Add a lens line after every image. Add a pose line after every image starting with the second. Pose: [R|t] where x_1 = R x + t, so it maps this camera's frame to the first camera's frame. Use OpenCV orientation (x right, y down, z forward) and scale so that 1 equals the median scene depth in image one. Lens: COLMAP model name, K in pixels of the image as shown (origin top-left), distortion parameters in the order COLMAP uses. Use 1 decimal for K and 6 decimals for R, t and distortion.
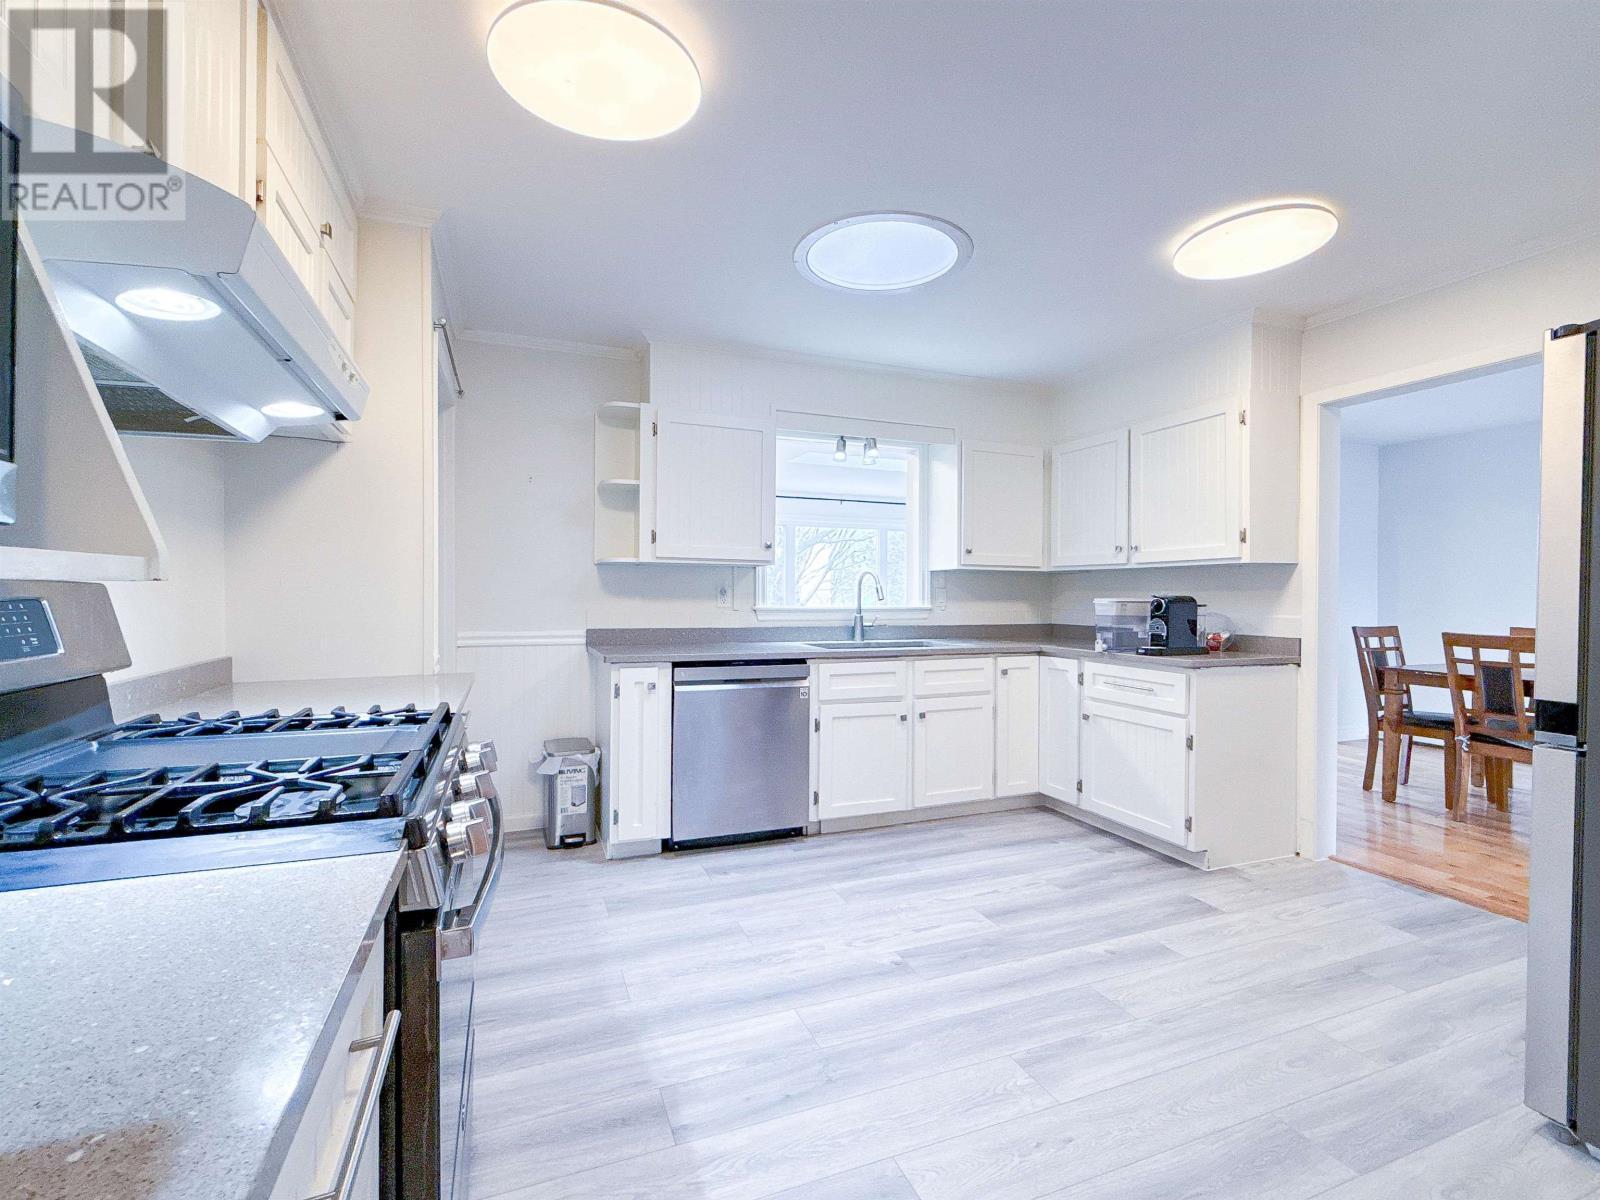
lens RADIAL K [[639.2, 0, 789.7], [0, 639.2, 599.0], [0, 0, 1]] dist [-0.003479, 0.000055]
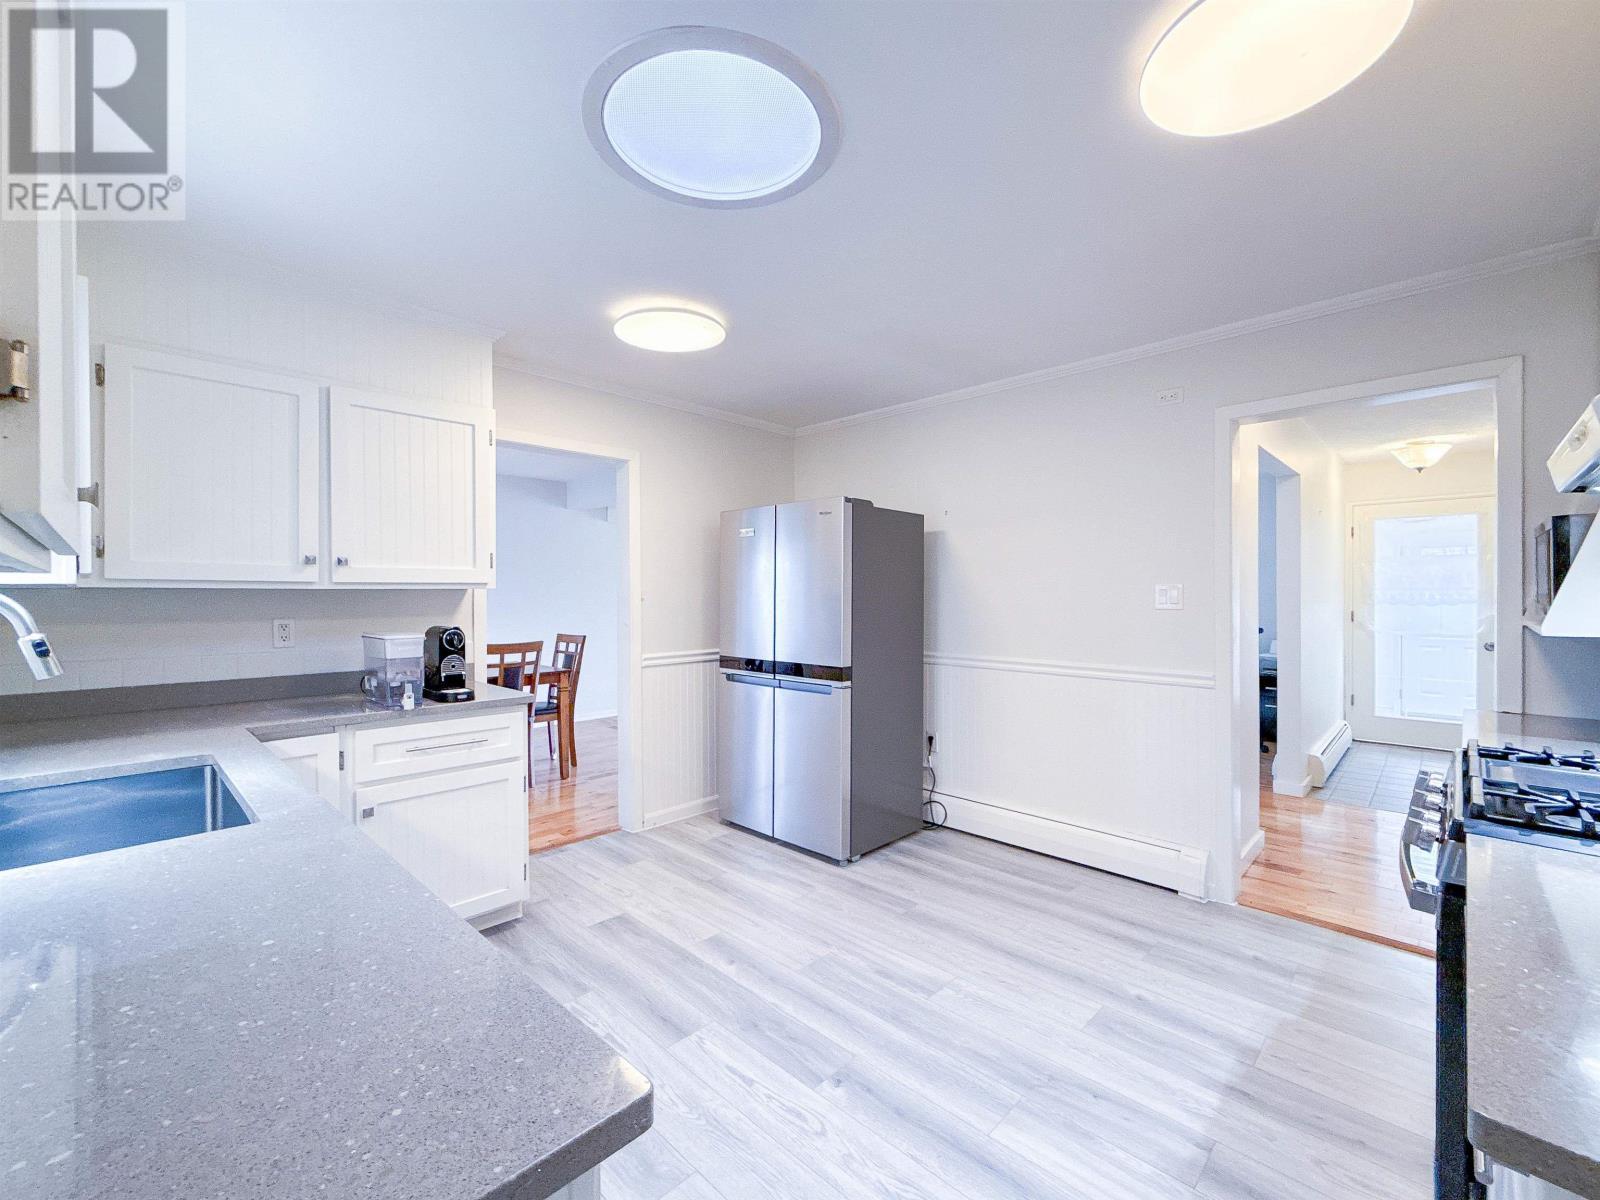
lens RADIAL K [[734.6, 0, 807.4], [0, 734.6, 599.2], [0, 0, 1]] dist [-0.008677, -0.000211]
pose [[-0.421007, -0.009823, 0.907004, -0.517991], [0.009395, 0.999841, 0.015189, -0.056292], [-0.907009, 0.014916, -0.420848, 1.099595]]
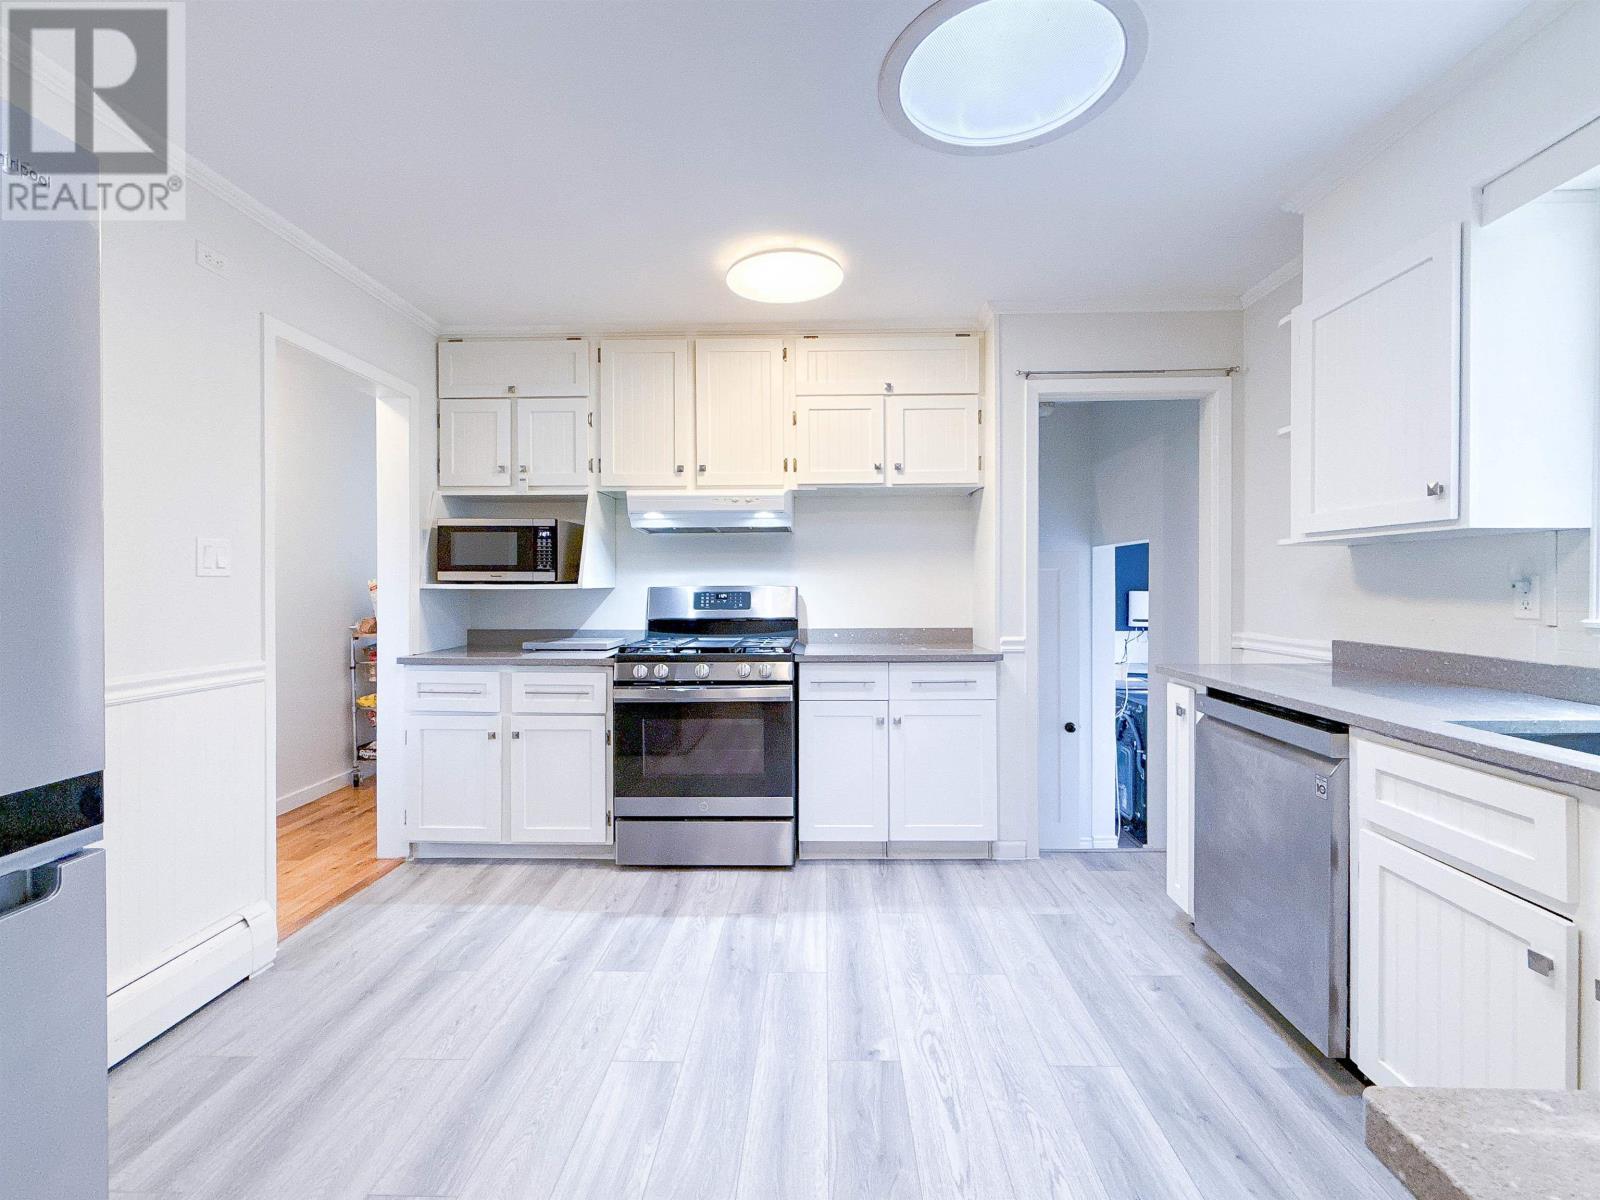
lens RADIAL K [[734.6, 0, 809.8], [0, 734.6, 597.0], [0, 0, 1]] dist [-0.008677, -0.000211]
pose [[-0.338266, 0.003593, -0.941044, 0.808926], [-0.006146, 0.999963, 0.006027, -0.001457], [0.941030, 0.007822, -0.338232, 0.947341]]
